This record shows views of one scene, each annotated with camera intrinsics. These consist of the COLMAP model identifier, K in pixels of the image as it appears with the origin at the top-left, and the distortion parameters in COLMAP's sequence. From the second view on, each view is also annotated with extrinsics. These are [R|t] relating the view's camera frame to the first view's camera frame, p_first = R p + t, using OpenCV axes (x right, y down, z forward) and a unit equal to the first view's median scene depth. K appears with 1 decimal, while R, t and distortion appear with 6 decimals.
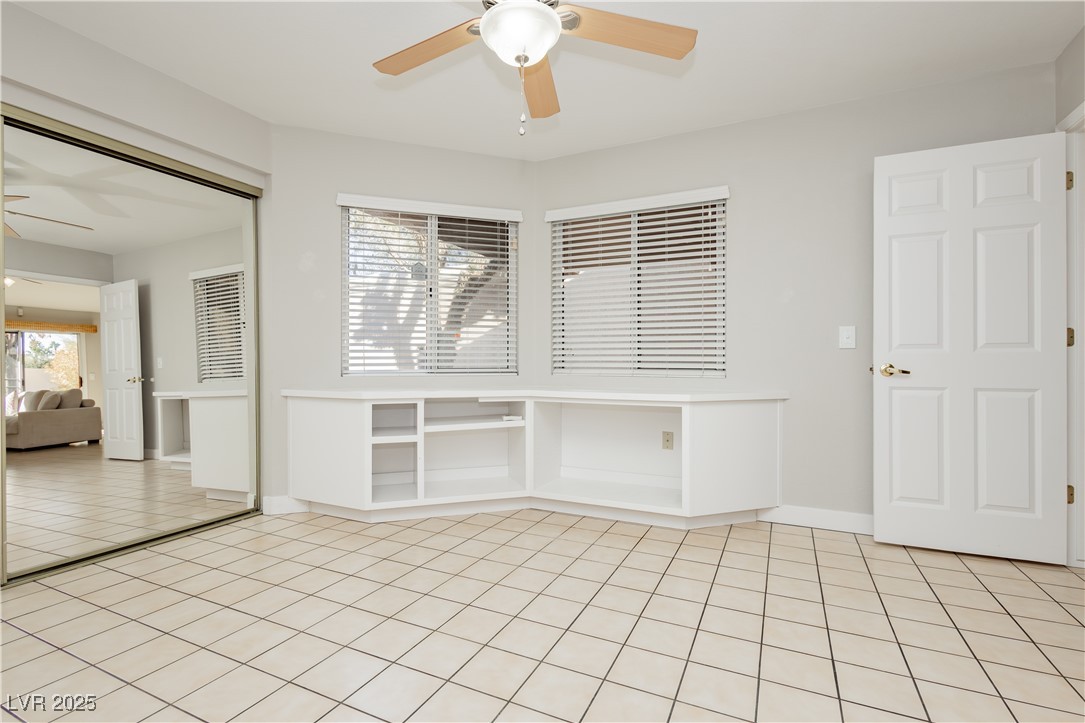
lens RADIAL K [[499.1, 0, 542.5], [0, 499.1, 361.5], [0, 0, 1]] dist [-0.005655, -0.001486]
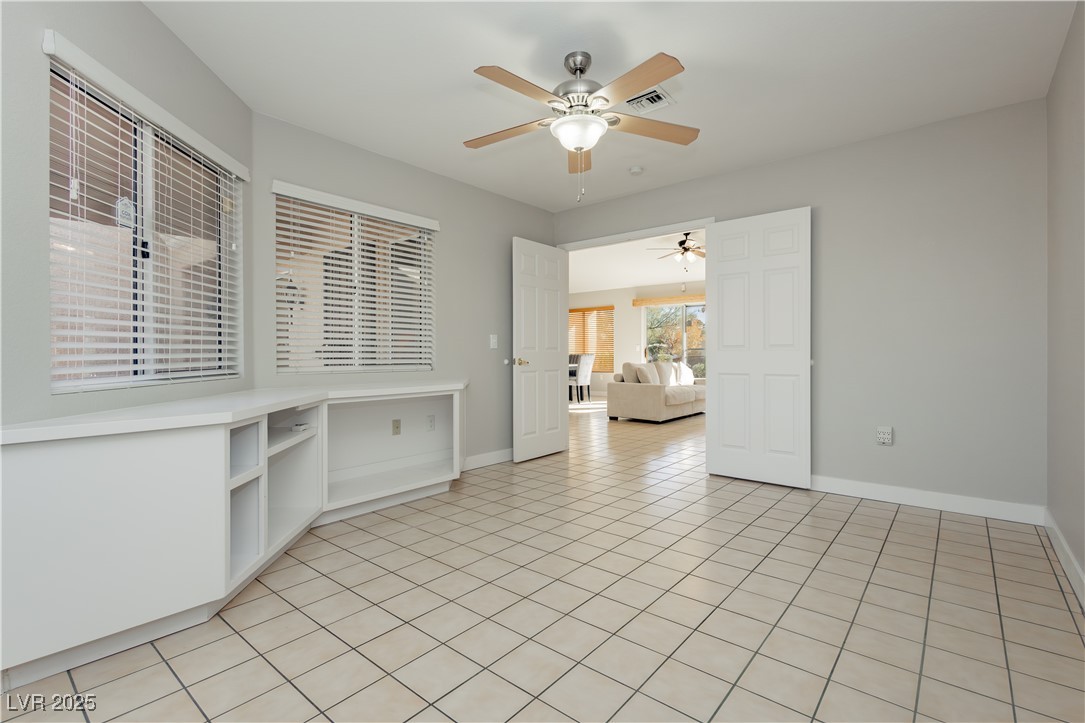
lens RADIAL K [[499.1, 0, 542.5], [0, 499.1, 361.5], [0, 0, 1]] dist [-0.005655, -0.001486]
pose [[0.237826, -0.017275, 0.971154, -0.904135], [0.001718, 0.999848, 0.017365, -0.013947], [-0.971306, -0.002462, 0.237819, 0.472077]]
